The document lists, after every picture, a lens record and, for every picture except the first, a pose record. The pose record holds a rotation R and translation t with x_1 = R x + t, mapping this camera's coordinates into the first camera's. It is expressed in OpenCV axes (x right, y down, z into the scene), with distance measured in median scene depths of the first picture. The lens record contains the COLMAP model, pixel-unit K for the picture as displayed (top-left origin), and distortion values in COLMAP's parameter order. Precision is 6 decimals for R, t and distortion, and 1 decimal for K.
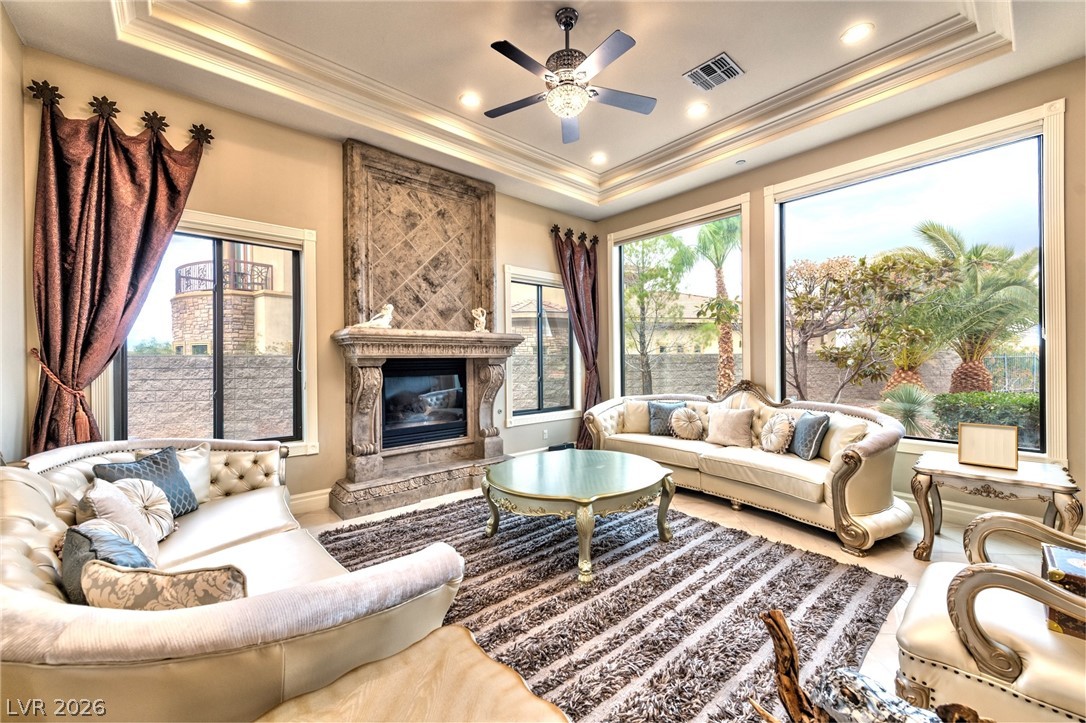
lens RADIAL K [[431.9, 0, 549.4], [0, 431.9, 362.0], [0, 0, 1]] dist [0.008318, -0.001695]
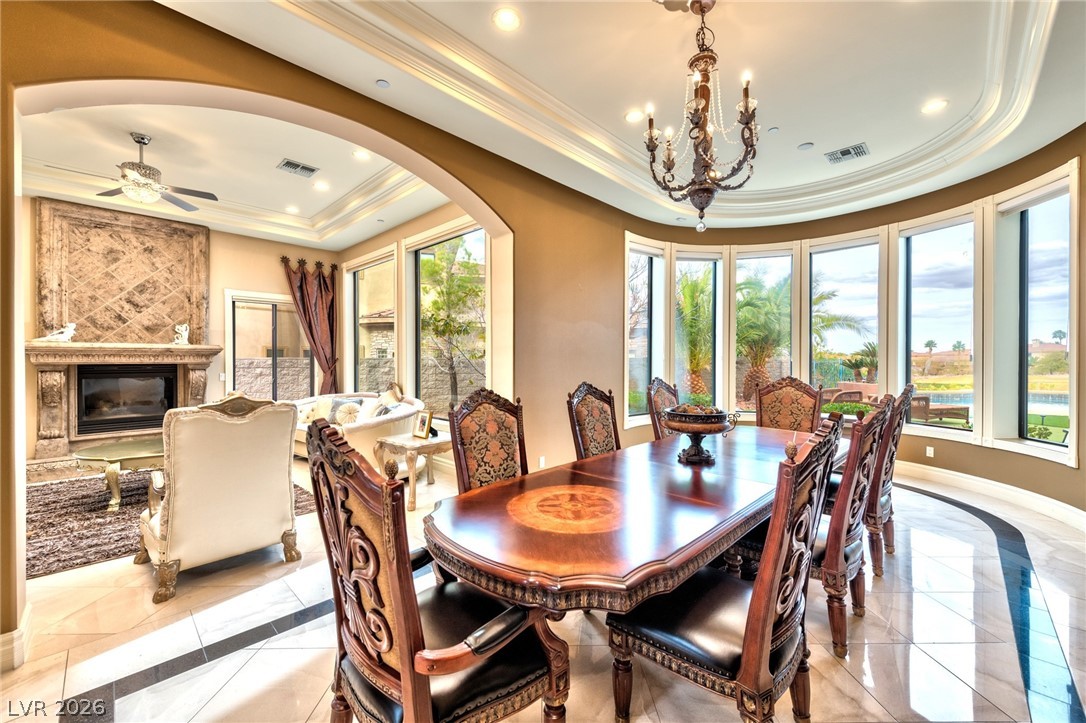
lens RADIAL K [[431.9, 0, 539.8], [0, 431.9, 361.4], [0, 0, 1]] dist [0.008318, -0.001695]
pose [[0.995778, 0.008354, 0.091408, 0.819577], [-0.008216, 0.999964, -0.001890, -0.024054], [-0.091420, 0.001131, 0.995812, -0.392510]]
